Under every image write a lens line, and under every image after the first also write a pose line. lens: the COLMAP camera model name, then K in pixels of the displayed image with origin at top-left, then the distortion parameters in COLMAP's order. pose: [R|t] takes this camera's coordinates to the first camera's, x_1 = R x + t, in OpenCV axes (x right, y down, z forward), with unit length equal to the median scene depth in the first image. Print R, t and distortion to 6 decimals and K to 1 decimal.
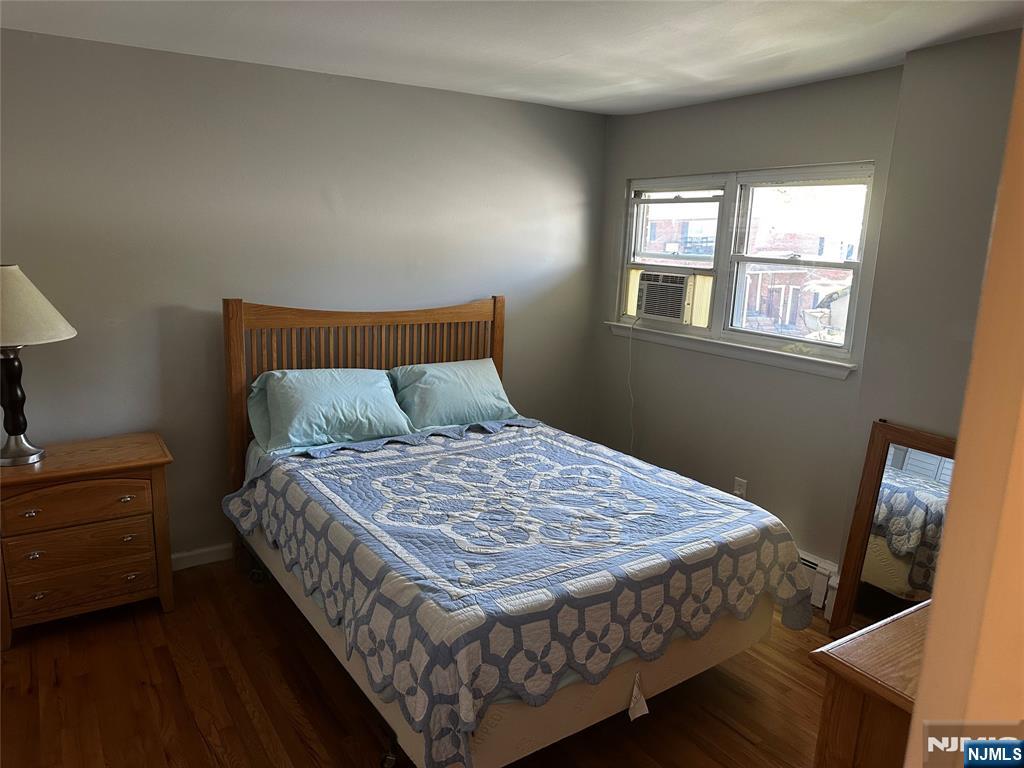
lens RADIAL K [[718.9, 0, 512.0], [0, 718.9, 384.0], [0, 0, 1]] dist [0.004846, -0.005794]
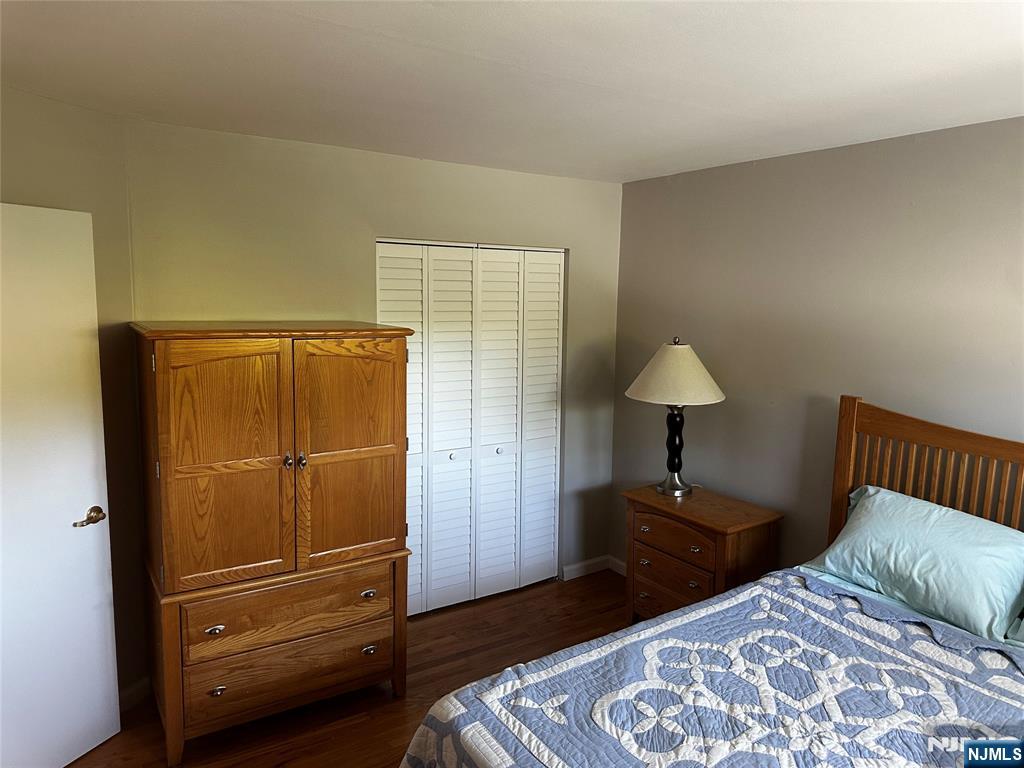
lens RADIAL K [[718.9, 0, 512.0], [0, 718.9, 384.0], [0, 0, 1]] dist [0.004846, -0.005794]
pose [[0.007719, 0.110208, -0.993879, 0.549925], [-0.215614, 0.970712, 0.105965, -0.148511], [0.976448, 0.213476, 0.031255, 0.596900]]
